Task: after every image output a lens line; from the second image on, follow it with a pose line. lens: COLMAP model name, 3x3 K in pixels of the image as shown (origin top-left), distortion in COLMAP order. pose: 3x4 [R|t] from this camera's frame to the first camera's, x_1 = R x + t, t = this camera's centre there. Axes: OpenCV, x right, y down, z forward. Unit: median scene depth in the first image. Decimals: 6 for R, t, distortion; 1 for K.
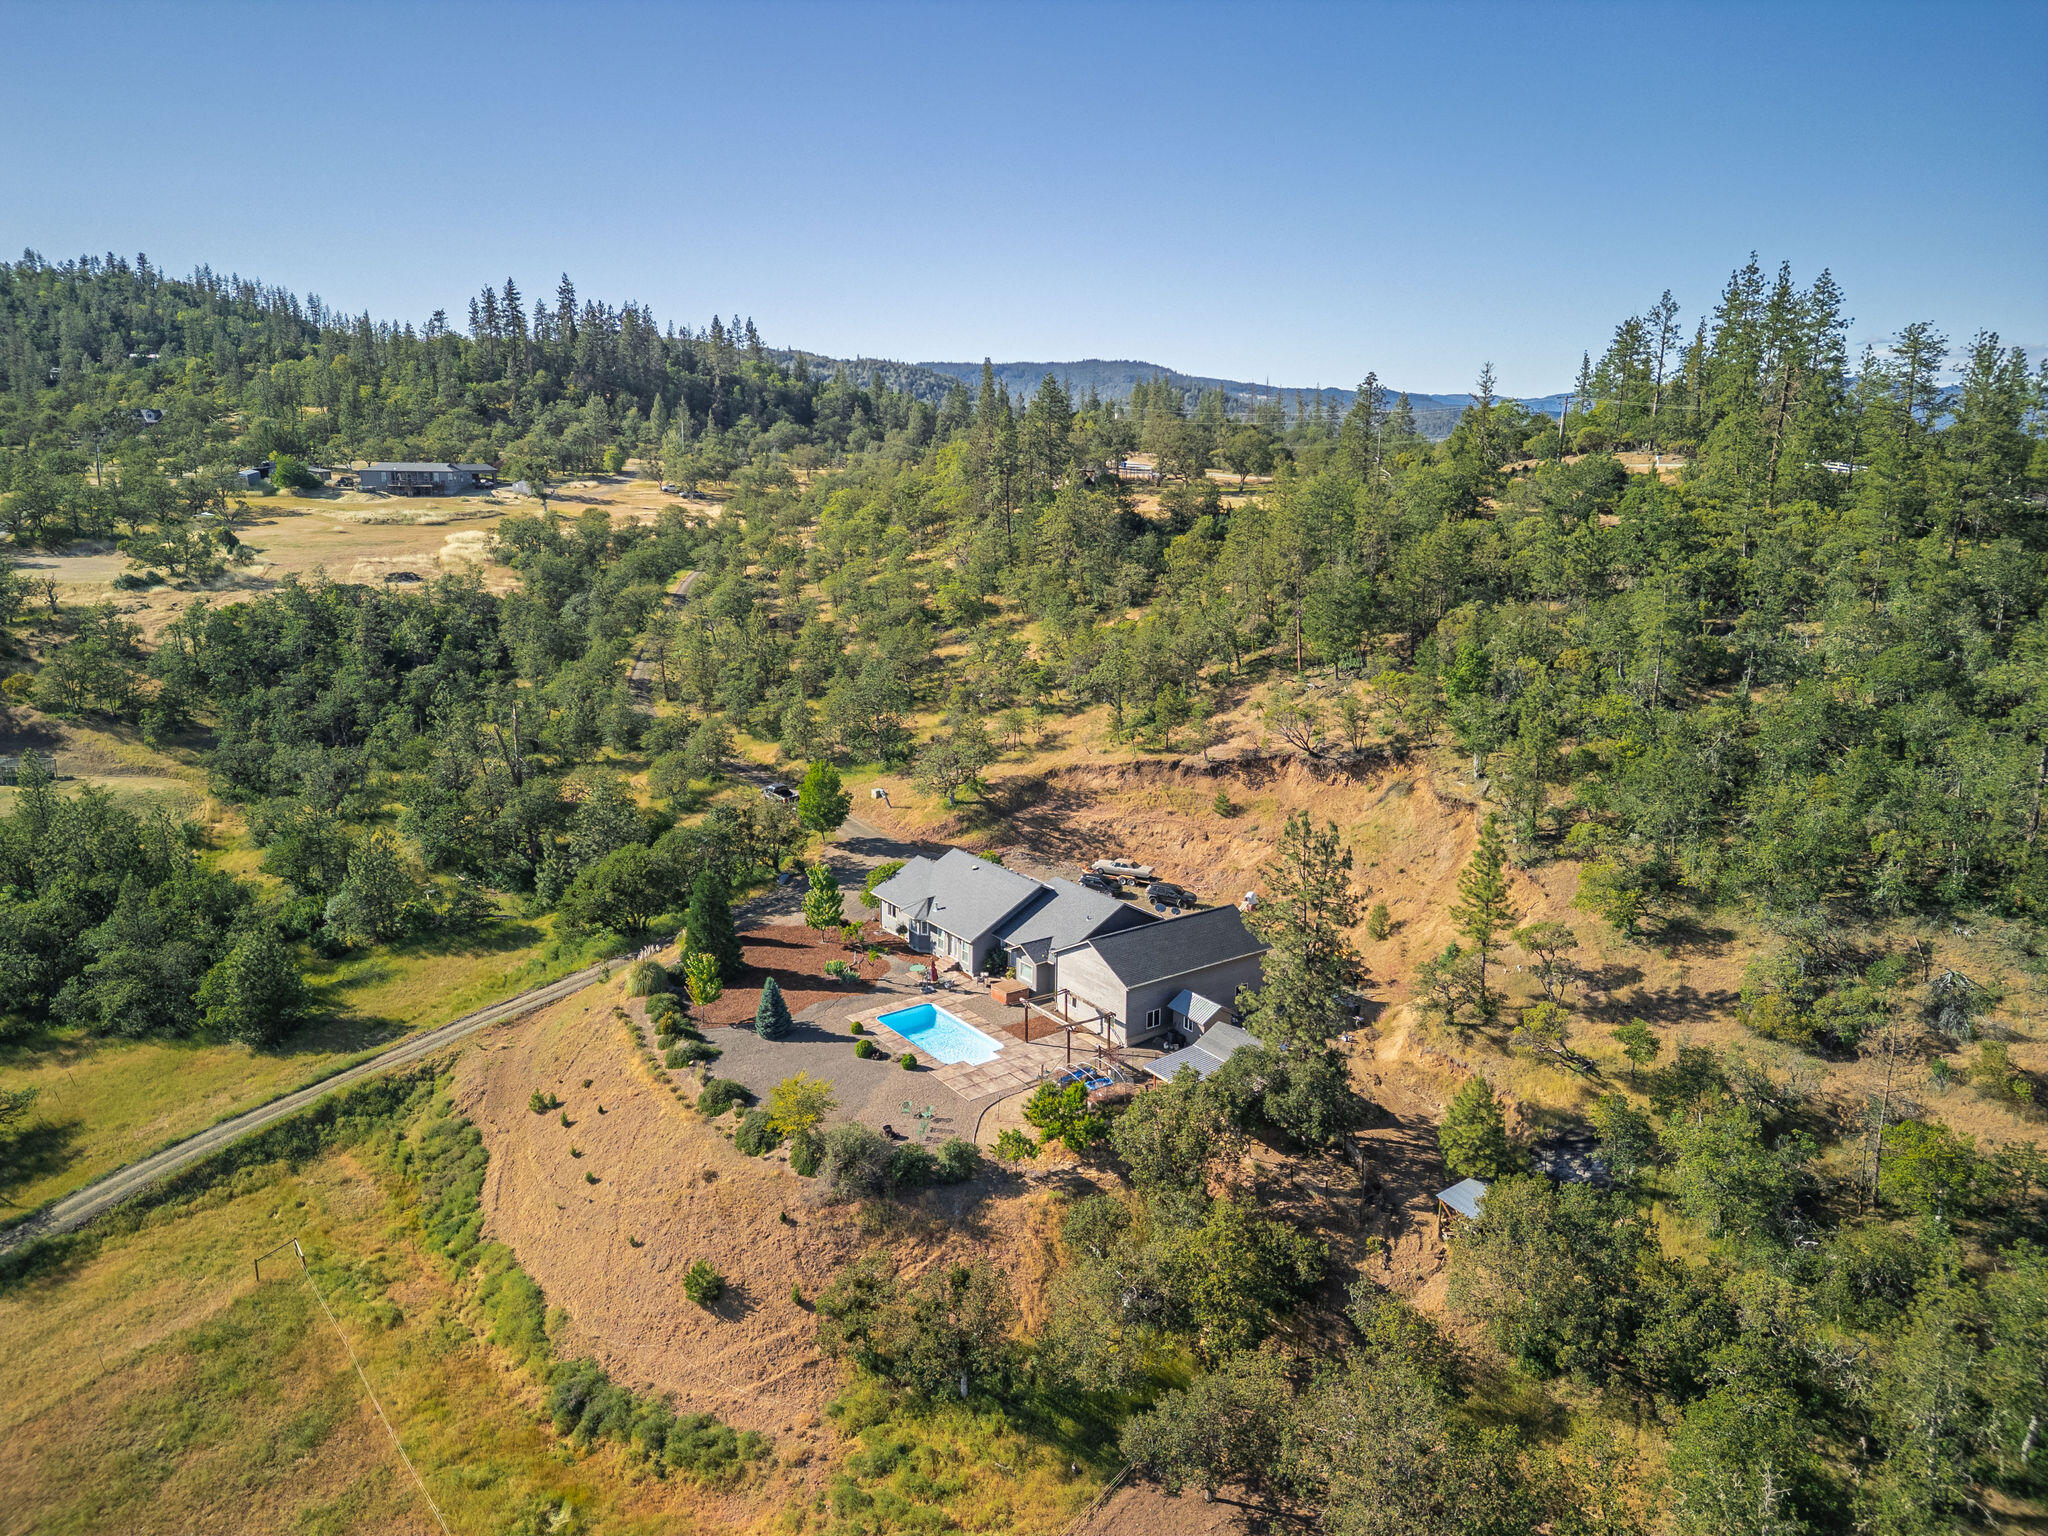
lens RADIAL K [[1422.5, 0, 1024.0], [0, 1422.5, 768.0], [0, 0, 1]] dist [0.100212, -0.100907]
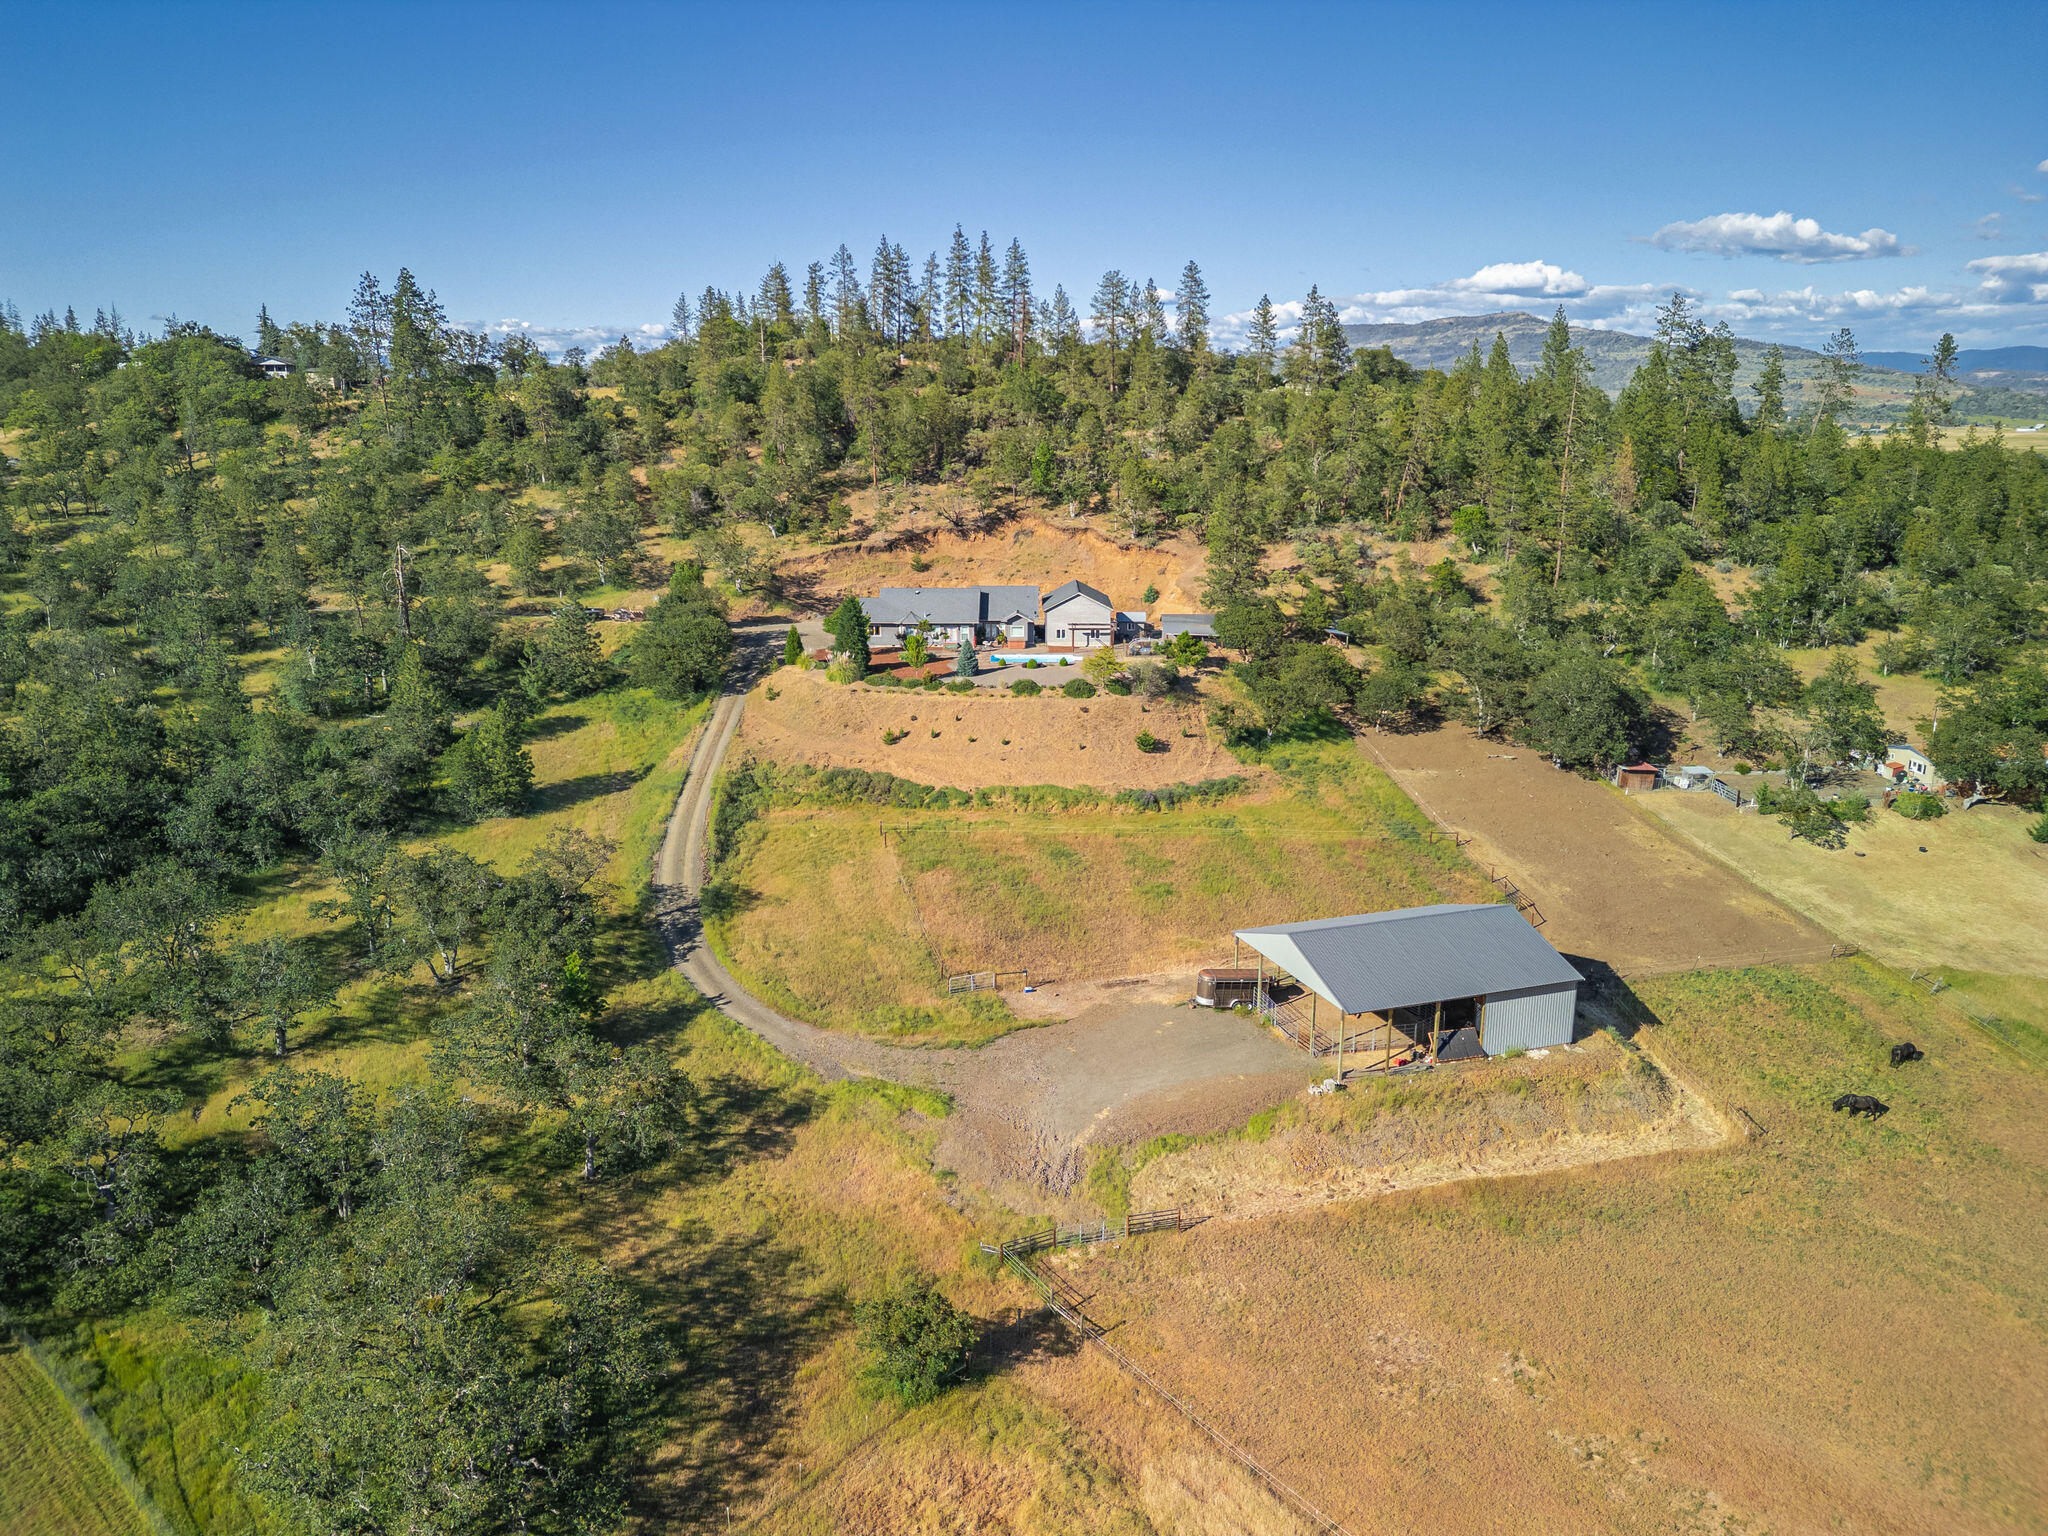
lens RADIAL K [[1427.9, 0, 1023.0], [0, 1427.9, 765.9], [0, 0, 1]] dist [0.102925, -0.120886]
pose [[0.596116, -0.199244, 0.777783, -1.200903], [0.186498, 0.976586, 0.107234, 0.110150], [-0.780938, 0.081131, 0.619317, -0.008255]]
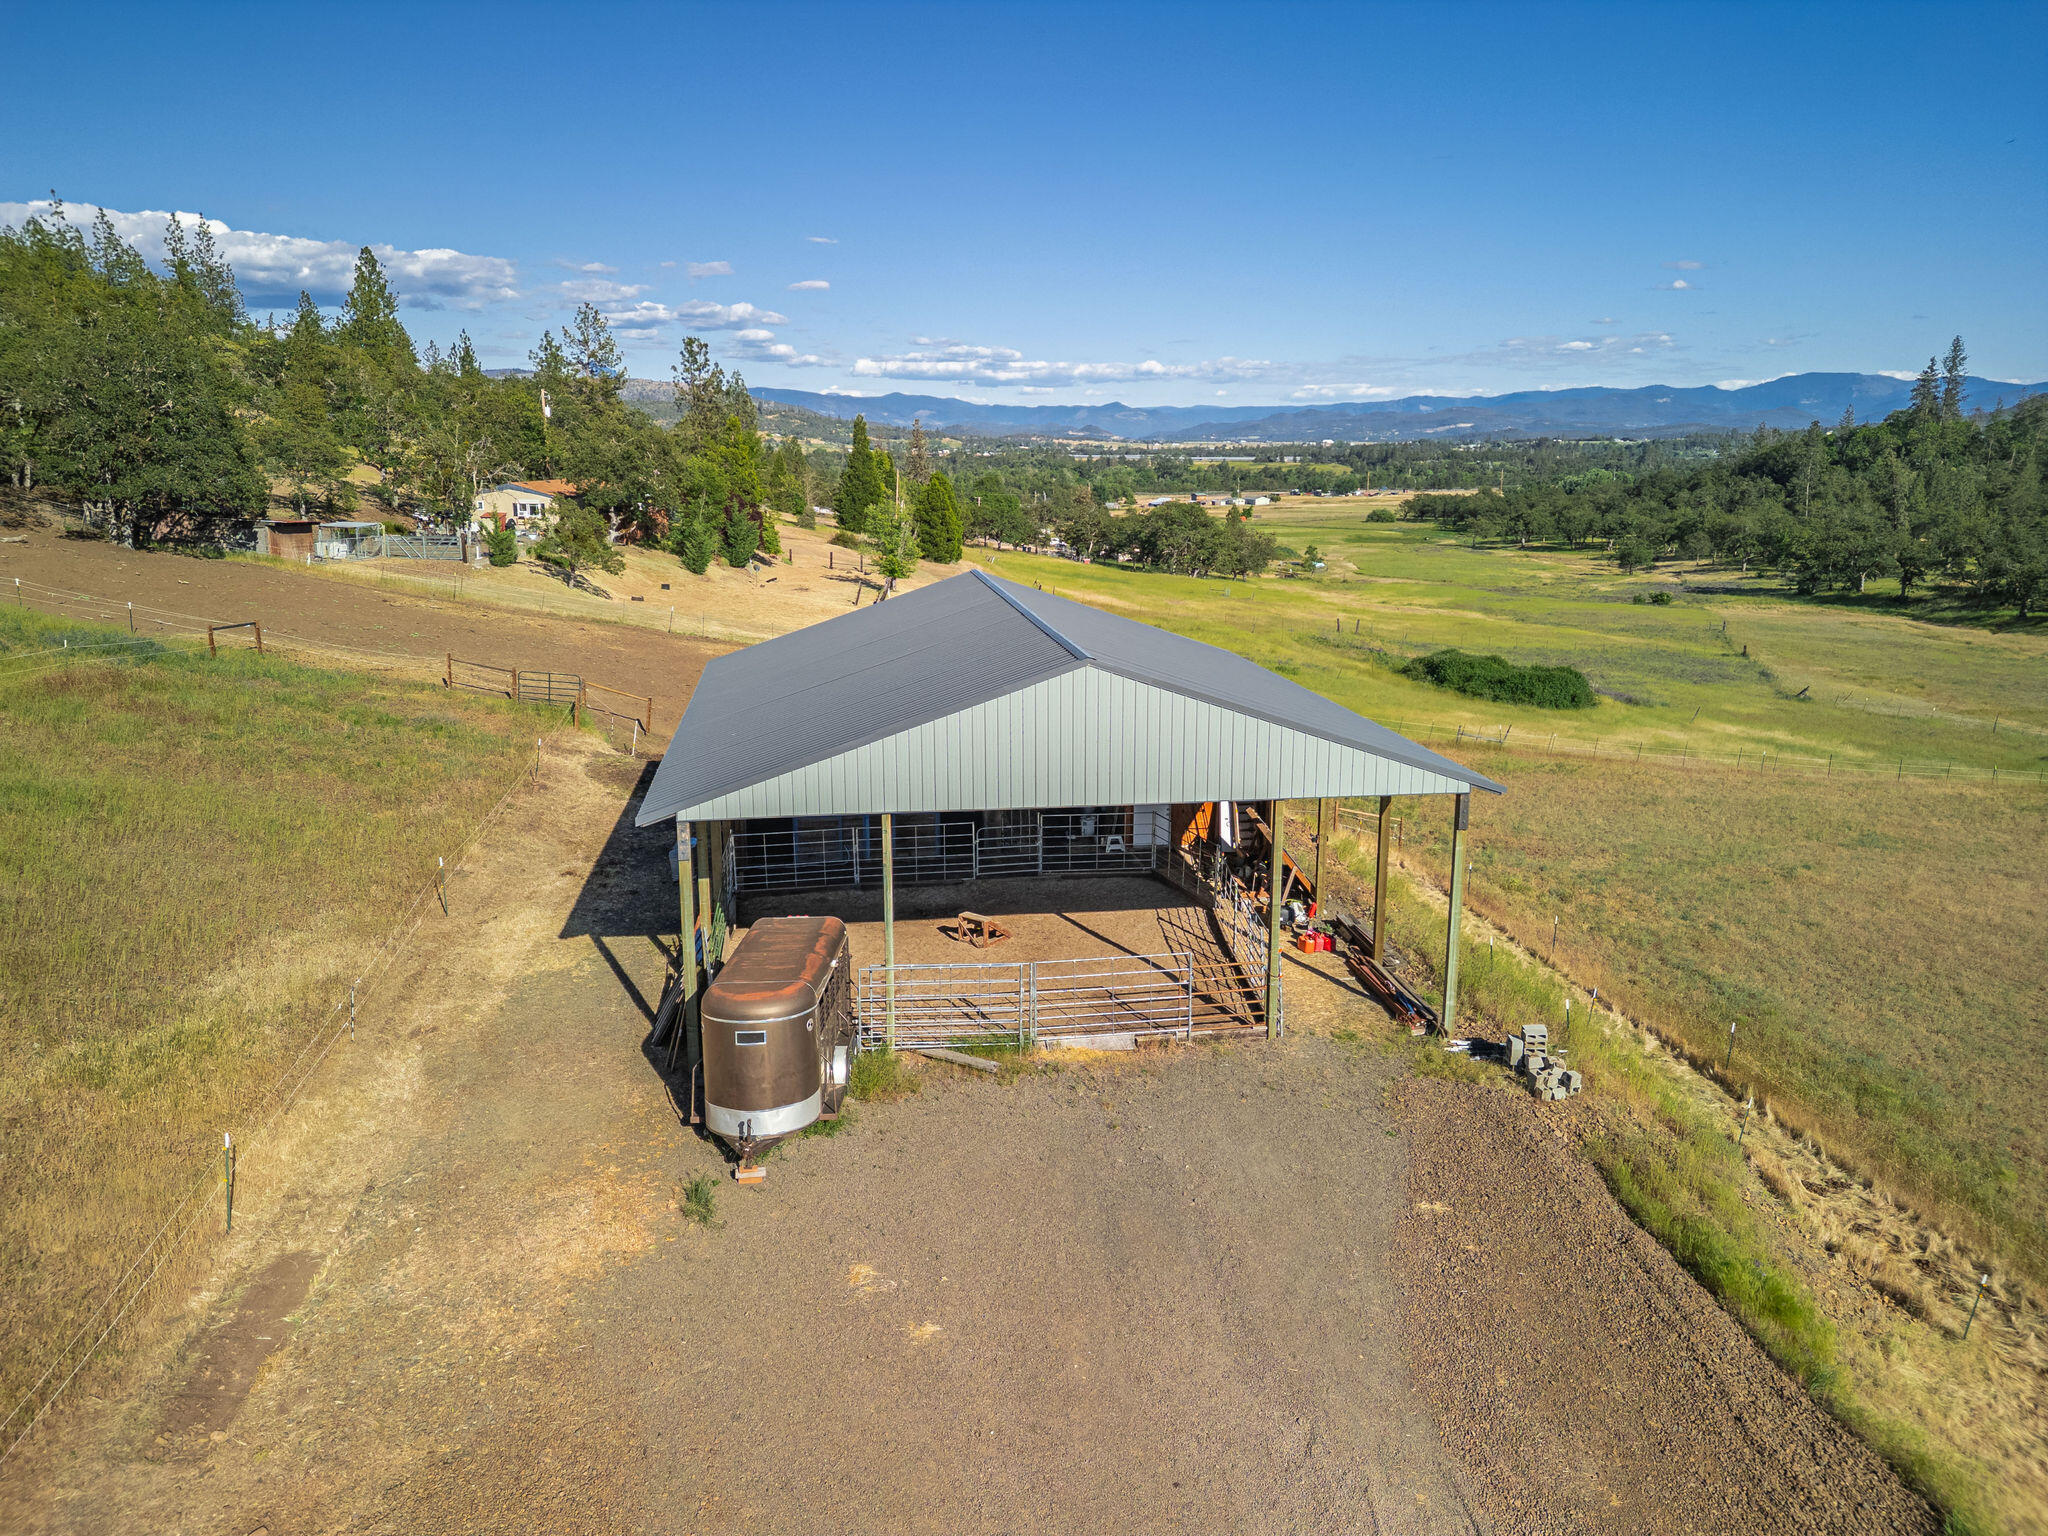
lens RADIAL K [[1422.5, 0, 1024.0], [0, 1422.5, 768.0], [0, 0, 1]] dist [0.100212, -0.100907]
pose [[-0.666814, -0.173017, 0.724861, -0.615224], [0.164500, 0.914509, 0.369611, 0.262187], [-0.726841, 0.365702, -0.581347, 0.548495]]
